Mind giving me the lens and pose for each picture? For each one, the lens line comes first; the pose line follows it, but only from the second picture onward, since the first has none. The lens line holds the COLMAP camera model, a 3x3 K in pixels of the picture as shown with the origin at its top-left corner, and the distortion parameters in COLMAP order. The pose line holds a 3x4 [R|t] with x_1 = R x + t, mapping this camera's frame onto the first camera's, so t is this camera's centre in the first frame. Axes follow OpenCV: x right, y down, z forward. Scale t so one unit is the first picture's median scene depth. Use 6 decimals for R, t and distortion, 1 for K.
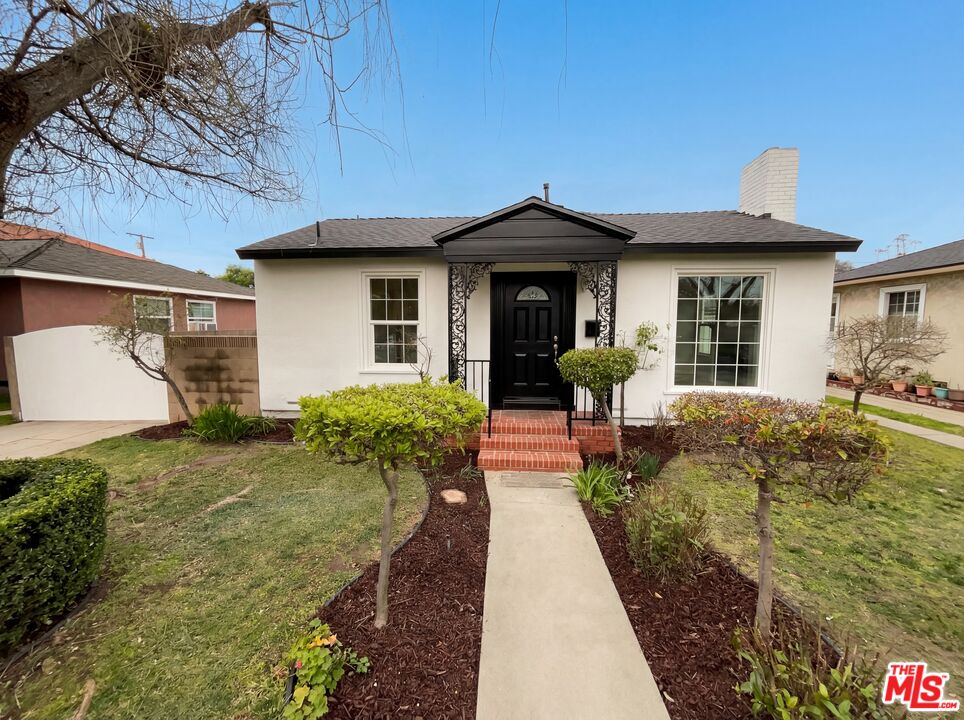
lens RADIAL K [[384.9, 0, 481.1], [0, 384.9, 358.7], [0, 0, 1]] dist [-0.001343, -0.000829]
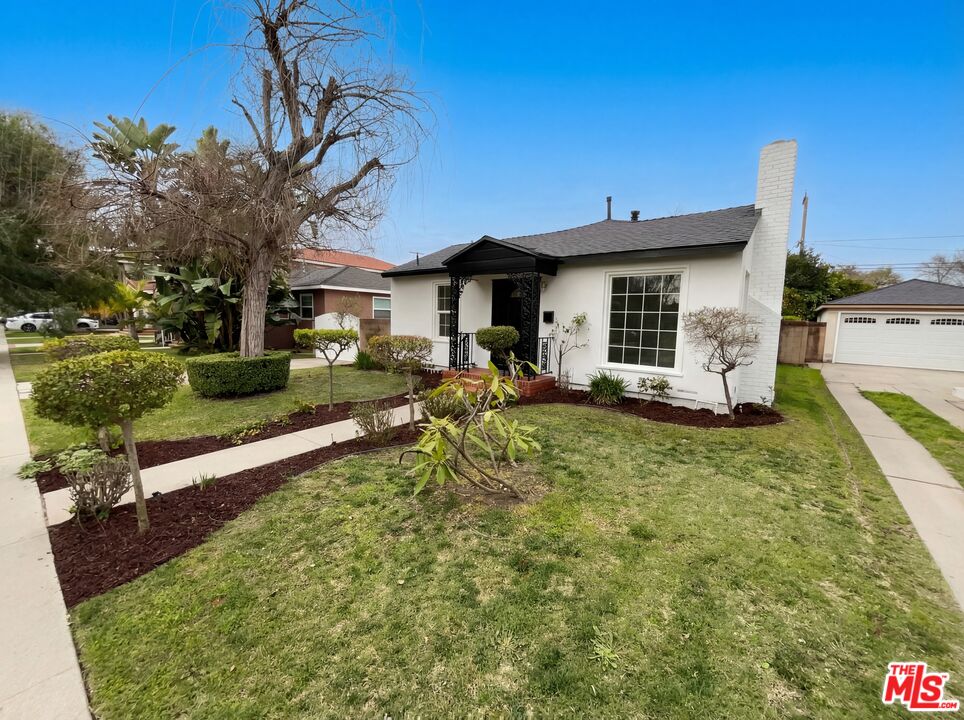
lens RADIAL K [[384.9, 0, 481.1], [0, 384.9, 358.7], [0, 0, 1]] dist [-0.001343, -0.000829]
pose [[0.827933, 0.075884, -0.555669, 0.845145], [-0.070295, 0.997031, 0.031421, 0.045581], [0.556404, 0.013046, 0.830810, -0.299526]]
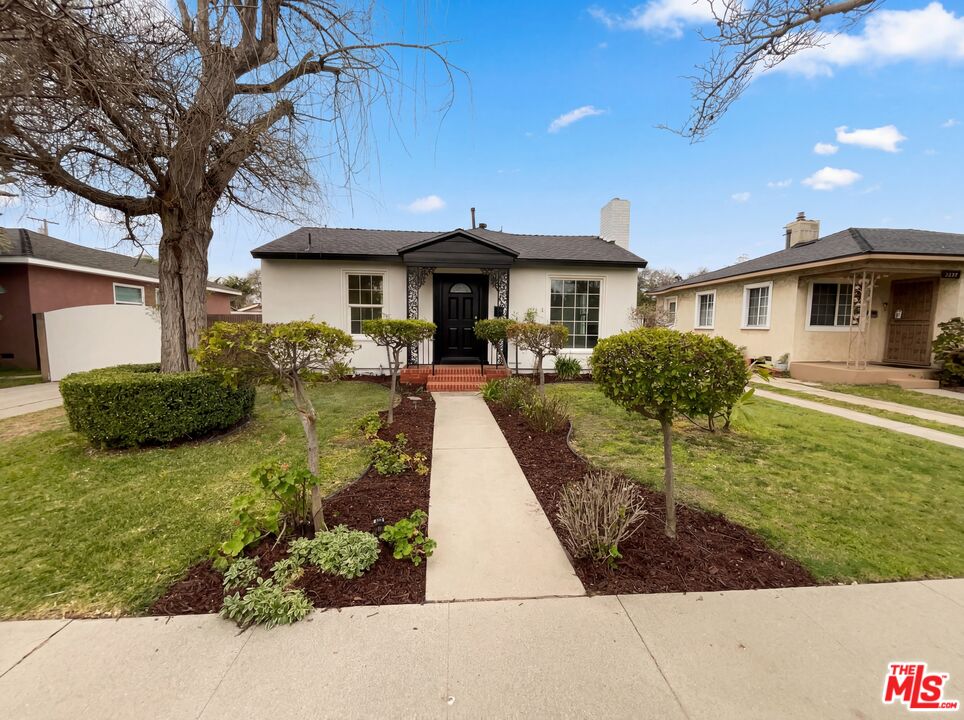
lens RADIAL K [[386.6, 0, 479.5], [0, 386.6, 361.3], [0, 0, 1]] dist [-0.001328, -0.000321]
pose [[0.987281, -0.003736, 0.158942, -0.035193], [0.003365, 0.999991, 0.002604, 0.114424], [-0.158950, -0.002036, 0.987284, -0.513091]]
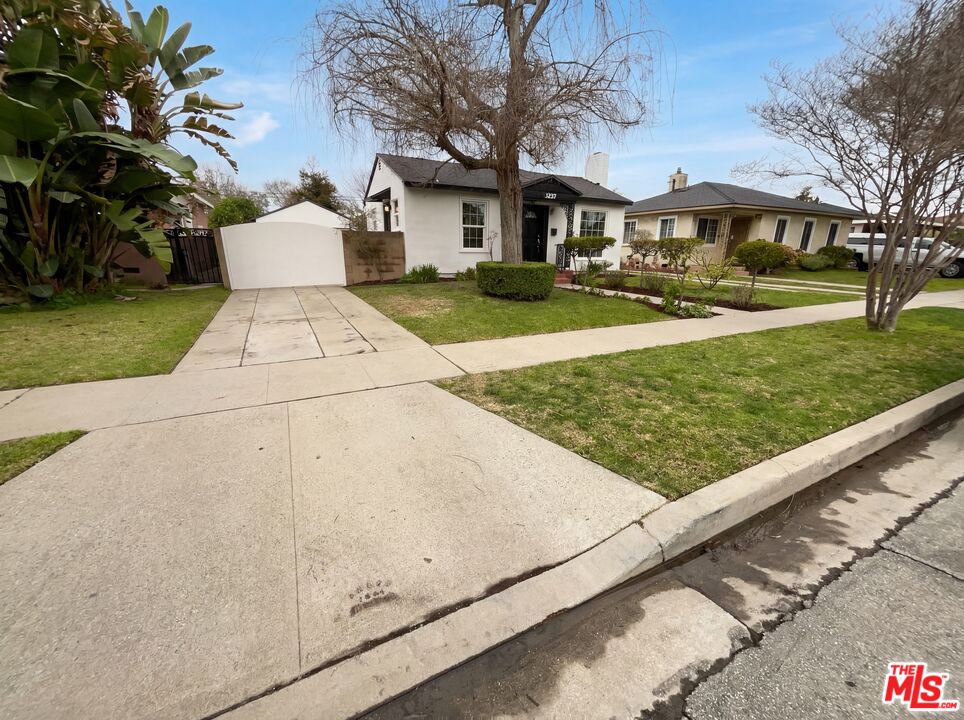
lens RADIAL K [[384.9, 0, 481.1], [0, 384.9, 358.7], [0, 0, 1]] dist [-0.001343, -0.000829]
pose [[0.850652, -0.137015, 0.507561, -1.342799], [0.036687, 0.978559, 0.202674, 0.181617], [-0.524448, -0.153784, 0.837440, -0.836840]]
